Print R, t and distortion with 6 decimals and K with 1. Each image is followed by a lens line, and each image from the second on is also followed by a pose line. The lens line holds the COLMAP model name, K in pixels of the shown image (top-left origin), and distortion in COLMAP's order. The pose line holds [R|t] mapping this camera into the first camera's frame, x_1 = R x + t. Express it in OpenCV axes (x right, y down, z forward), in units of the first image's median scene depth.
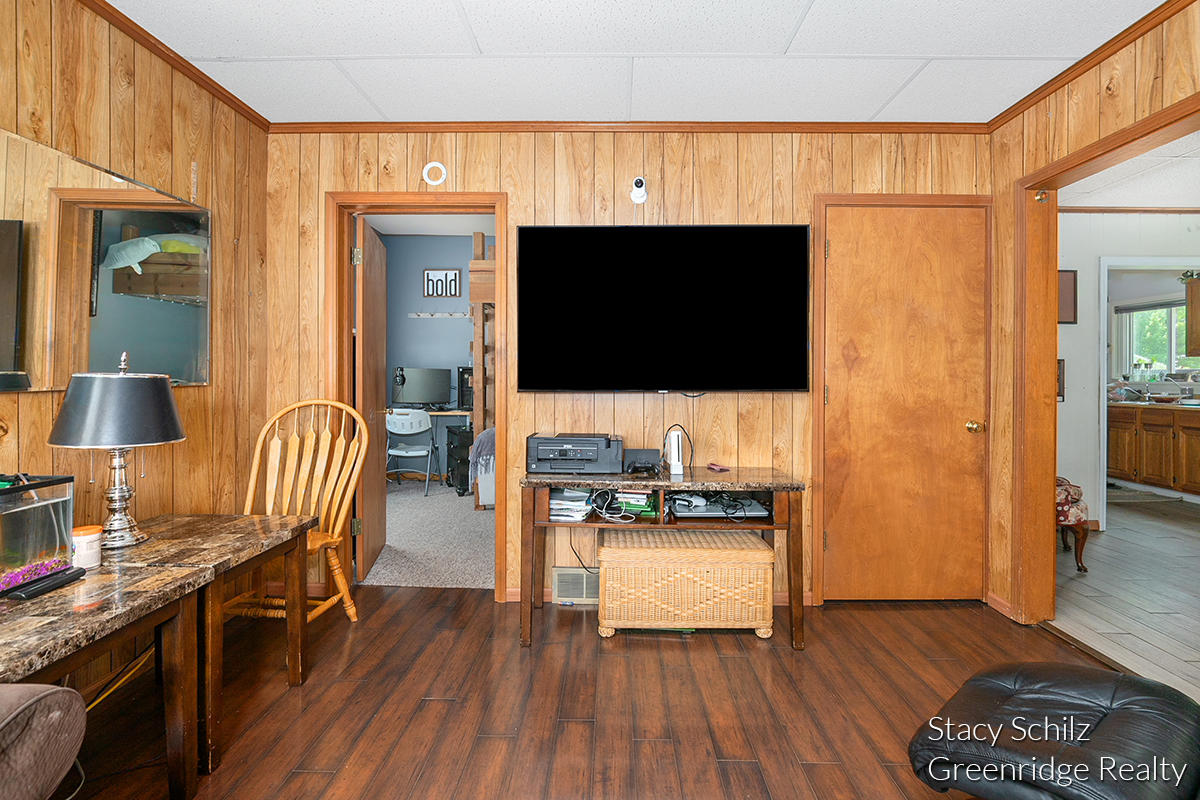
lens RADIAL K [[549.8, 0, 610.0], [0, 549.8, 375.5], [0, 0, 1]] dist [-0.014127, 0.000237]
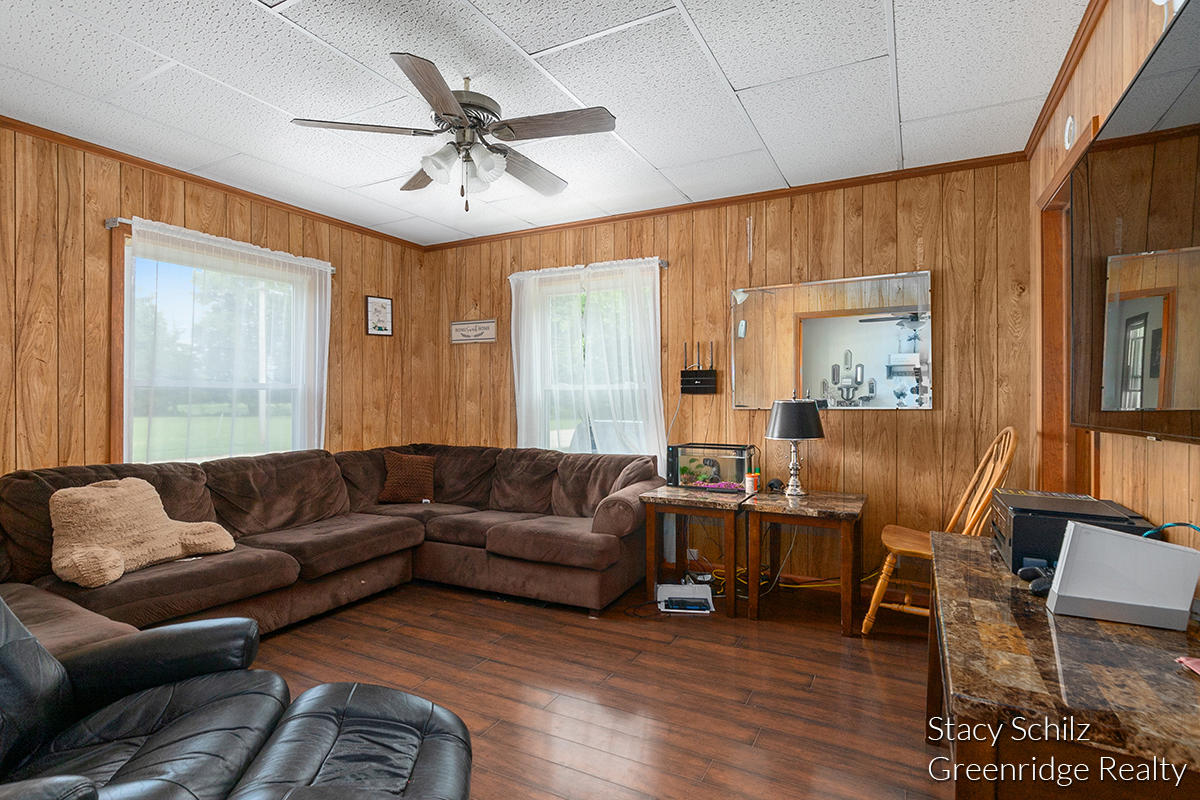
lens RADIAL K [[549.8, 0, 608.1], [0, 549.8, 396.7], [0, 0, 1]] dist [-0.014127, 0.000237]
pose [[-0.435056, -0.002611, -0.900399, 0.811338], [0.001842, 0.999991, -0.003789, -0.008756], [0.900401, -0.003307, -0.435048, 0.979074]]
